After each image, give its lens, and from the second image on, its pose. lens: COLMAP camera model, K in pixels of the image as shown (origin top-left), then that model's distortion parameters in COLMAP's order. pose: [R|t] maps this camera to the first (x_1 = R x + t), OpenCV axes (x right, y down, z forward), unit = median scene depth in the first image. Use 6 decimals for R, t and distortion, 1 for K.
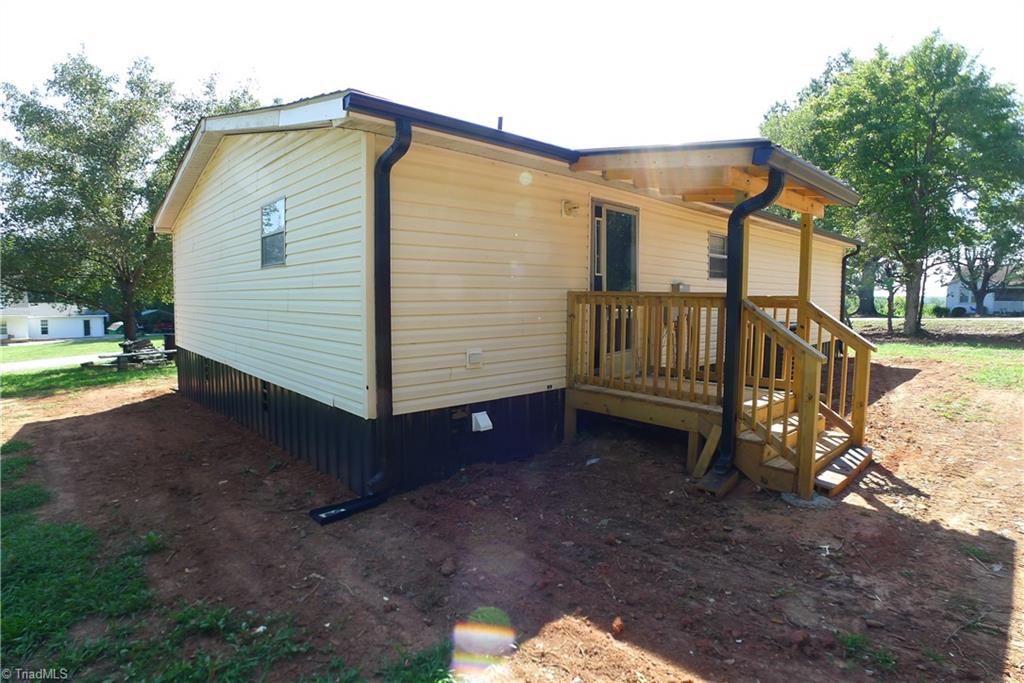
lens RADIAL K [[536.0, 0, 510.6], [0, 536.0, 336.7], [0, 0, 1]] dist [-0.114163, 0.035509]
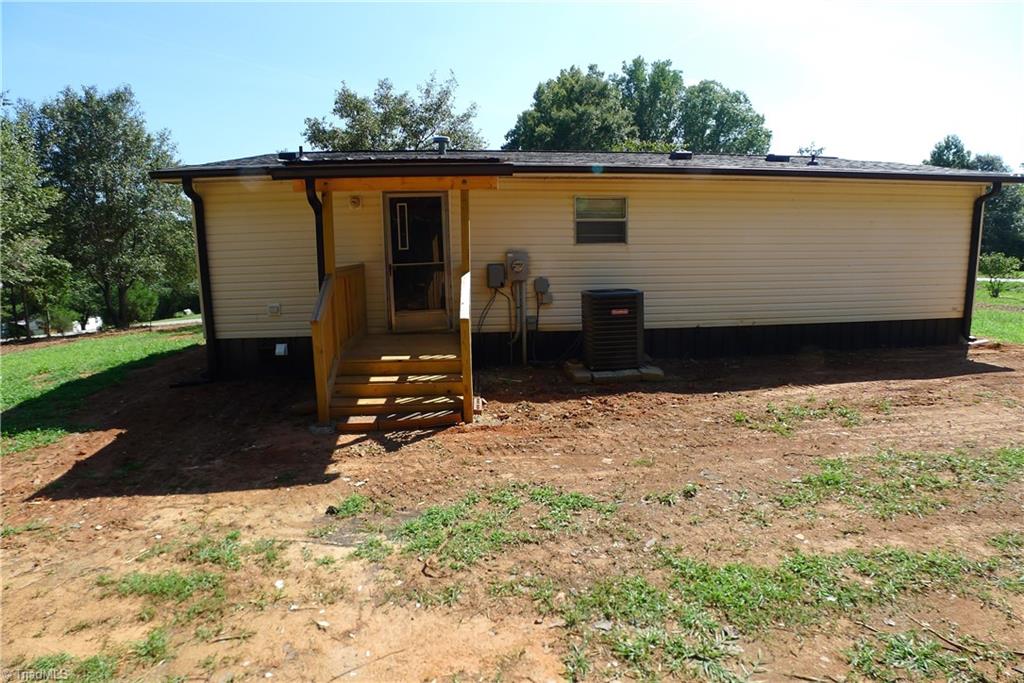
lens RADIAL K [[536.0, 0, 510.6], [0, 536.0, 336.7], [0, 0, 1]] dist [-0.114163, 0.035509]
pose [[0.794004, 0.081052, -0.602485, 1.371149], [-0.029621, 0.995053, 0.094827, -0.044032], [0.607190, -0.057447, 0.792477, 0.181985]]
